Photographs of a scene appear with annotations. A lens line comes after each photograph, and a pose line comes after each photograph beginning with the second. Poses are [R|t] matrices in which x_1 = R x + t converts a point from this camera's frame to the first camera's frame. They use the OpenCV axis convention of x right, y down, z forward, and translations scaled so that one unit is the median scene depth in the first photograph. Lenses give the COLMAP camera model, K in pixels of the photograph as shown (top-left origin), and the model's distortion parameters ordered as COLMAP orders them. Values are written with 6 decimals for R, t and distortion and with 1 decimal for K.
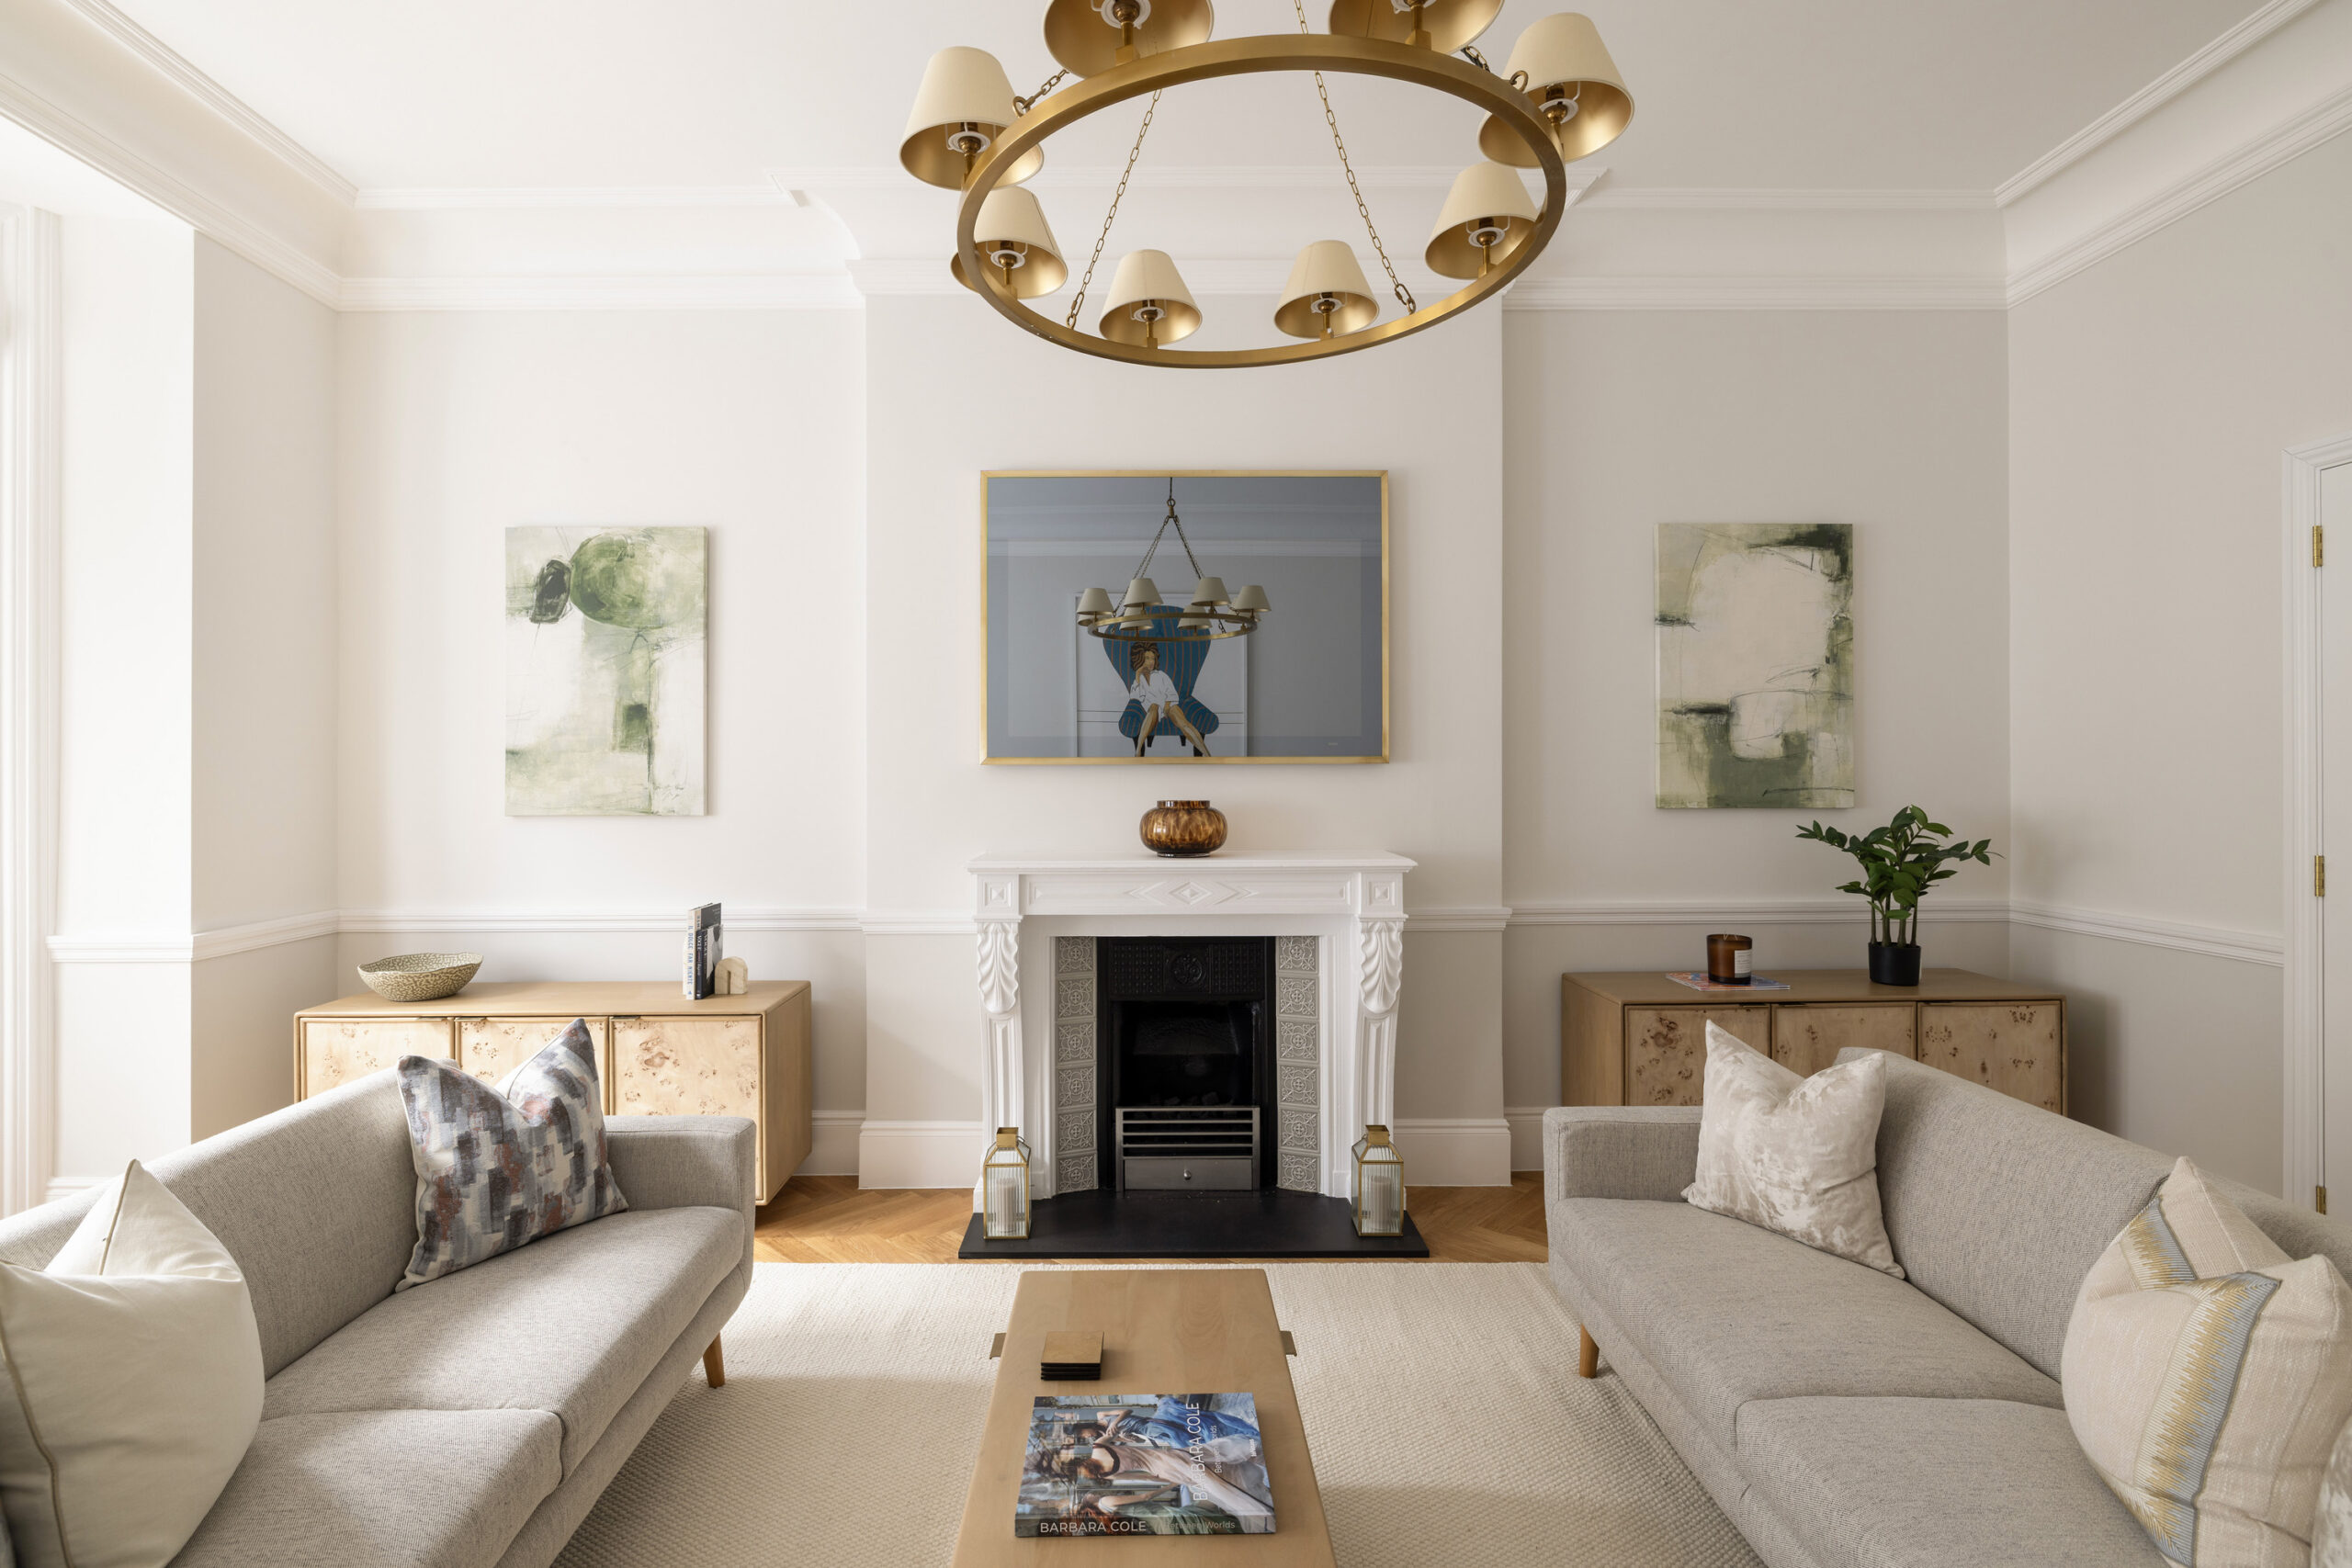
lens RADIAL K [[1078.2, 0, 1123.9], [0, 1078.2, 790.7], [0, 0, 1]] dist [-0.004410, -0.001153]
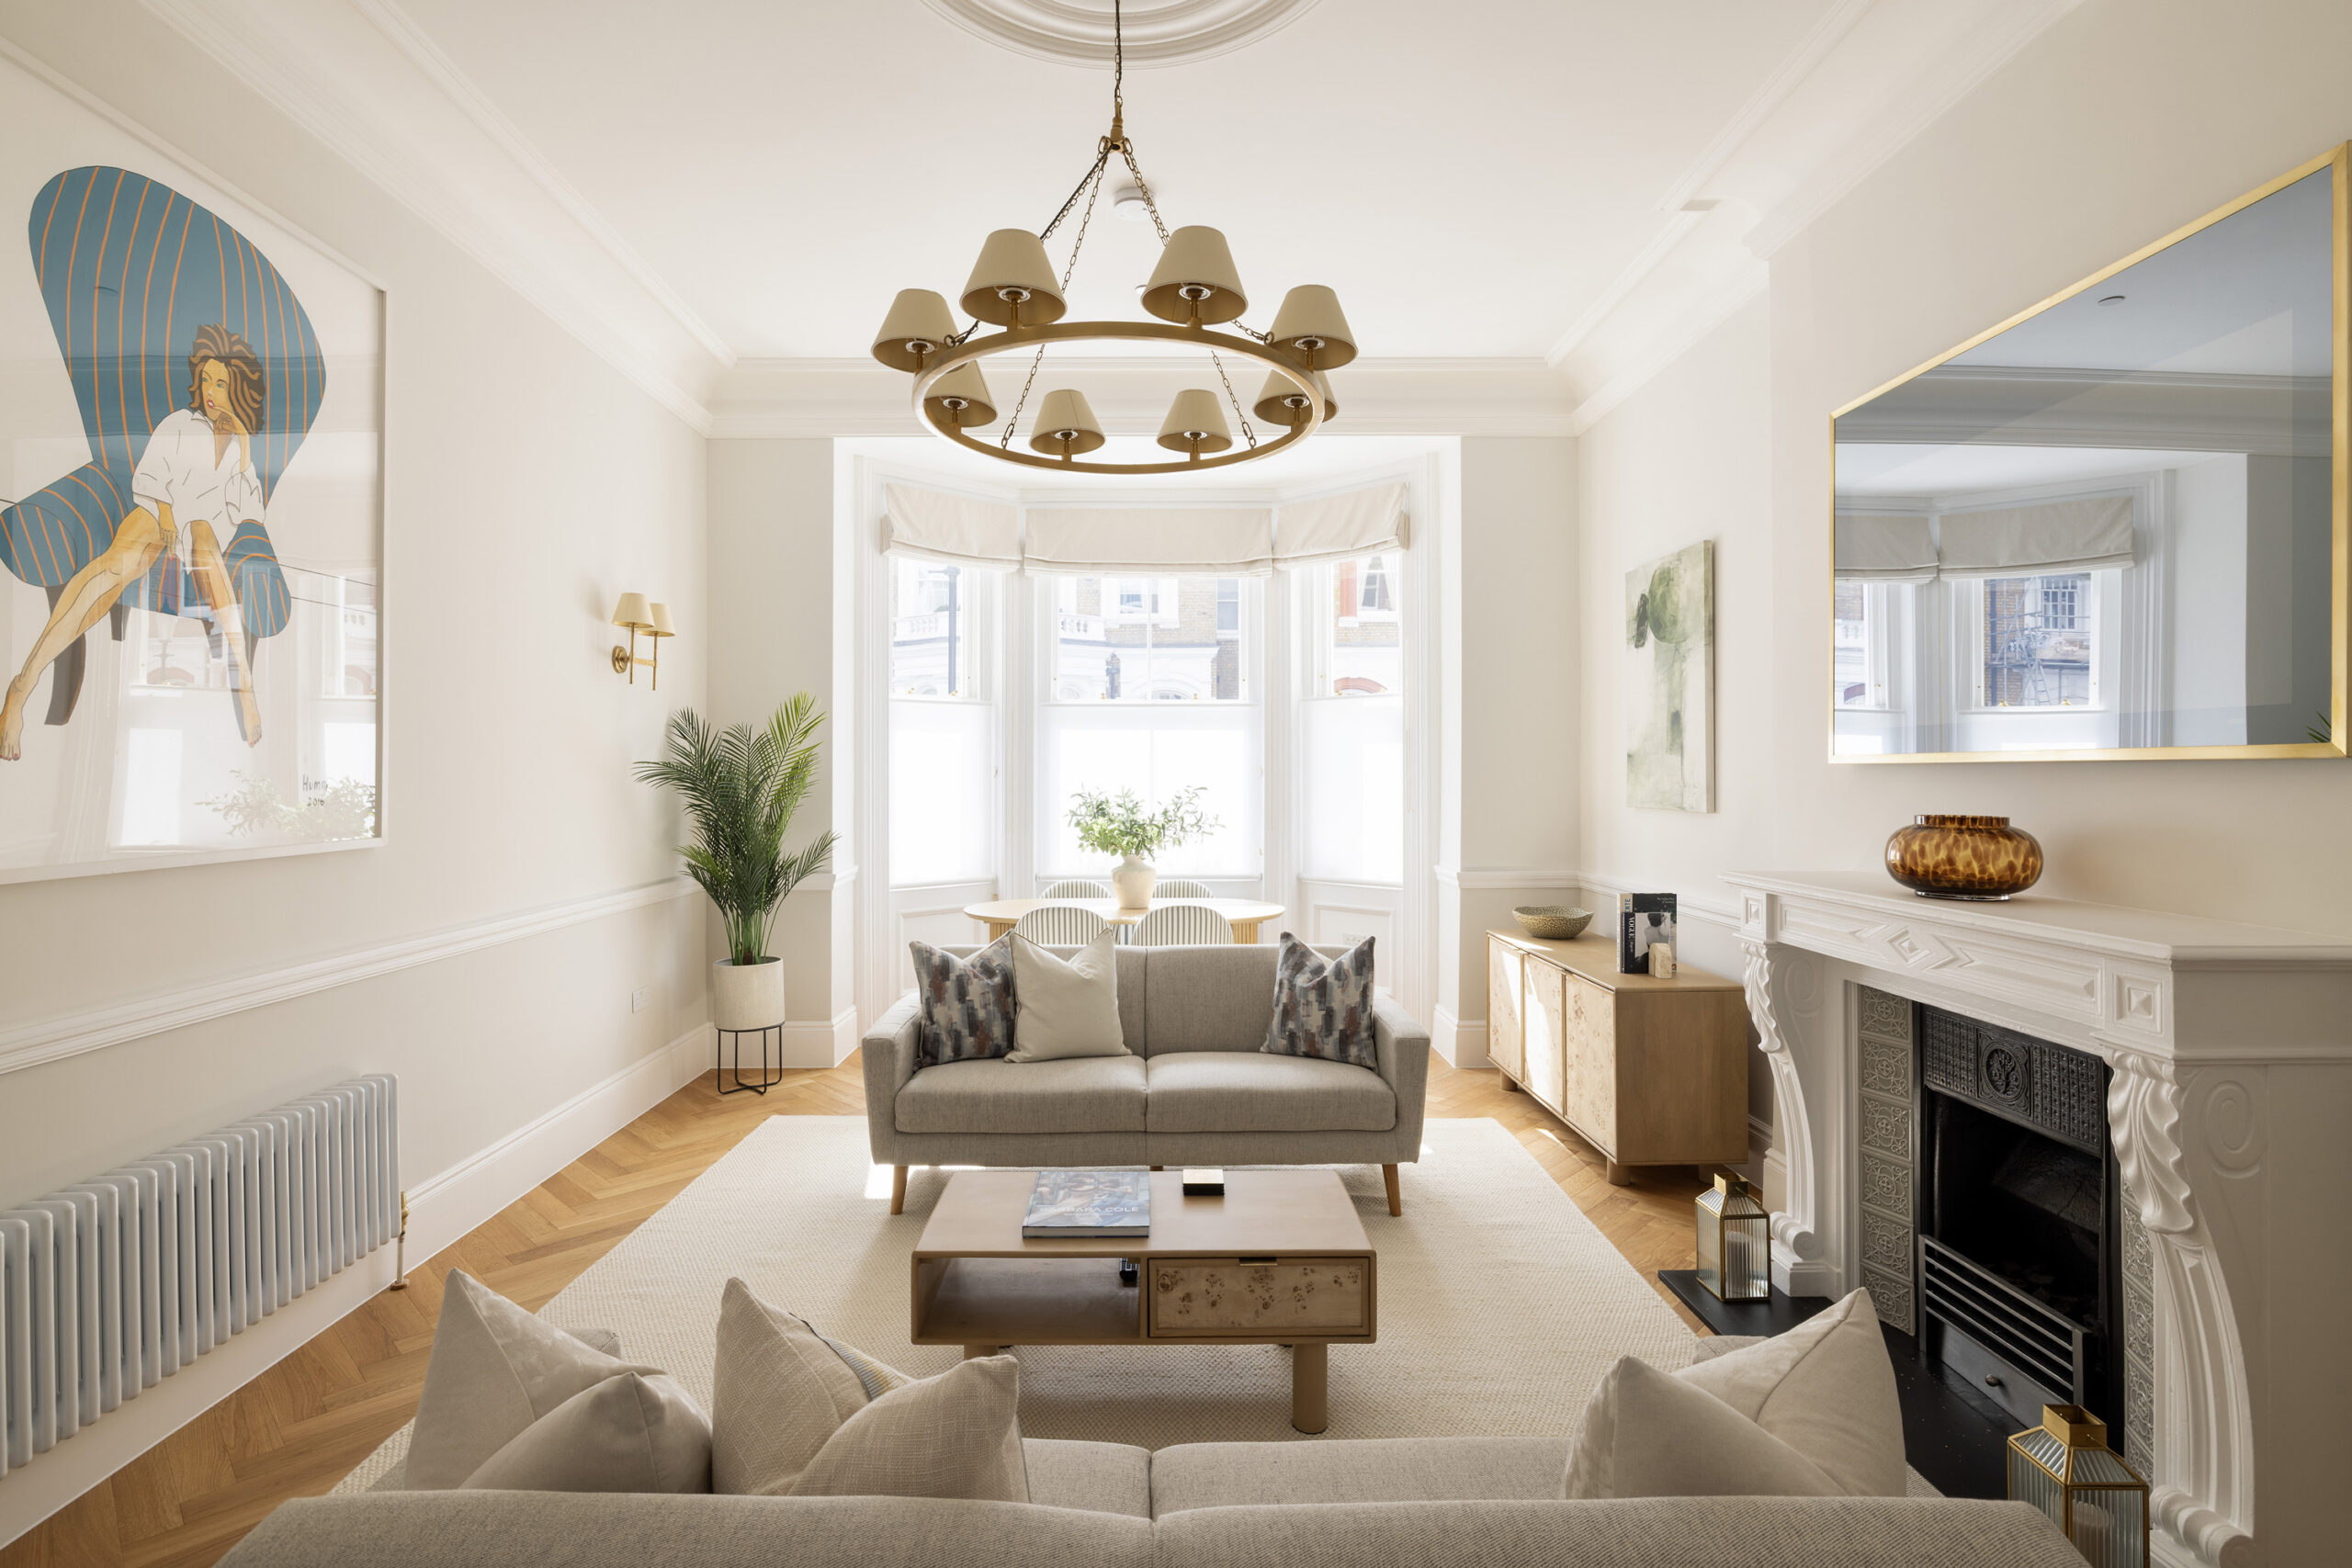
lens RADIAL K [[1137.1, 0, 1164.8], [0, 1137.1, 784.4], [0, 0, 1]] dist [-0.000853, -0.000052]
pose [[0.011160, 0.014166, -0.999837, 0.770871], [-0.013678, 0.999808, 0.014013, -0.014170], [0.999844, 0.013519, 0.011351, 0.487004]]
